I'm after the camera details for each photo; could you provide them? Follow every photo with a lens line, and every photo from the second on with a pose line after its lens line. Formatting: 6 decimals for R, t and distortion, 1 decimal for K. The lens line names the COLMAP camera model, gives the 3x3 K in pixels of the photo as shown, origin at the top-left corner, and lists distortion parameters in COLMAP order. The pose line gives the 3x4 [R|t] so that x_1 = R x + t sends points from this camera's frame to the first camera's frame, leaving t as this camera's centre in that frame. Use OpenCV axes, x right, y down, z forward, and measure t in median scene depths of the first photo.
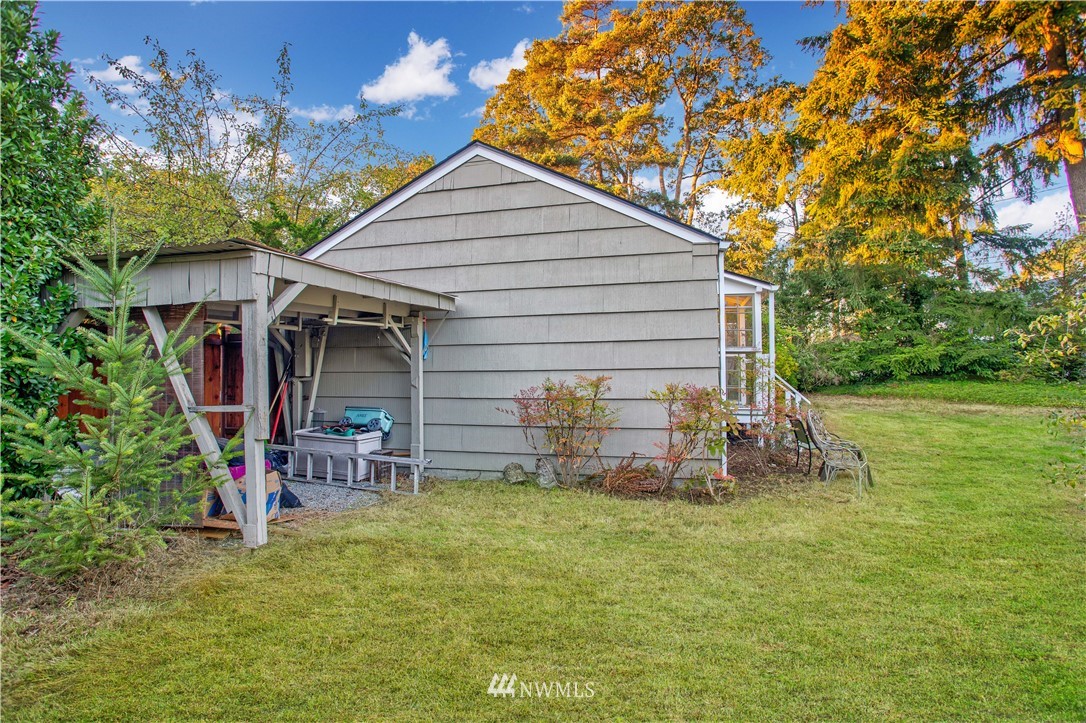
lens RADIAL K [[530.6, 0, 541.4], [0, 530.6, 368.5], [0, 0, 1]] dist [-0.038631, 0.010137]
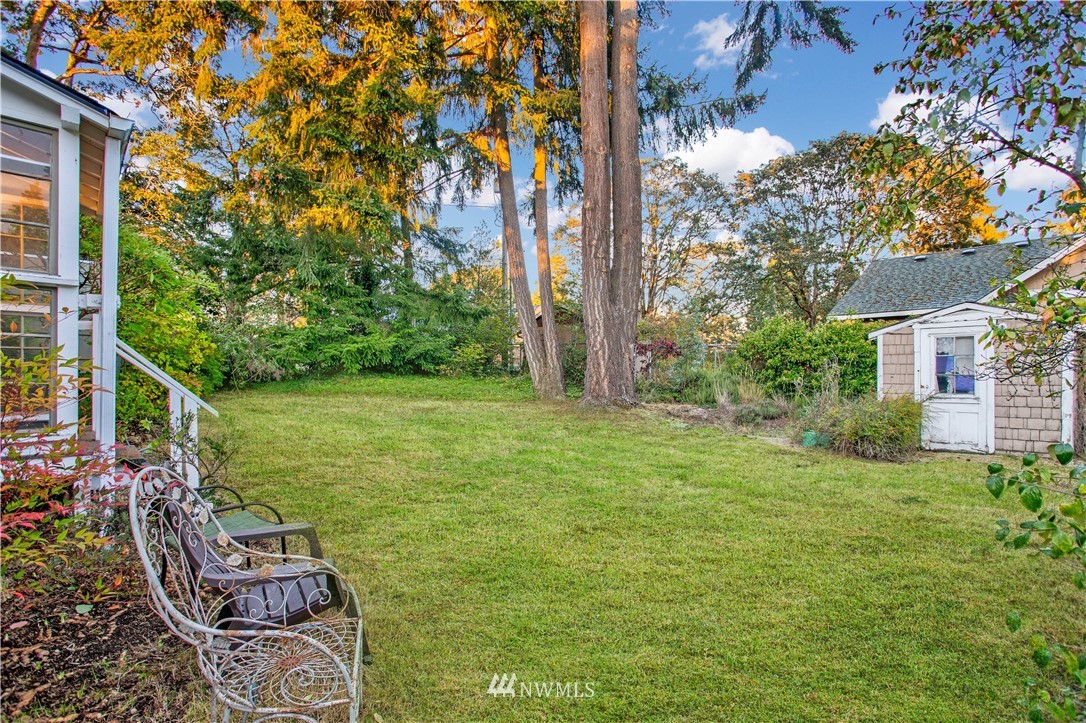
lens RADIAL K [[530.6, 0, 546.0], [0, 530.6, 369.7], [0, 0, 1]] dist [-0.038631, 0.010137]
pose [[0.553406, 0.011354, 0.832834, 0.149709], [-0.020628, 0.999787, 0.000077, 0.008627], [-0.832656, -0.017223, 0.553523, 0.265941]]
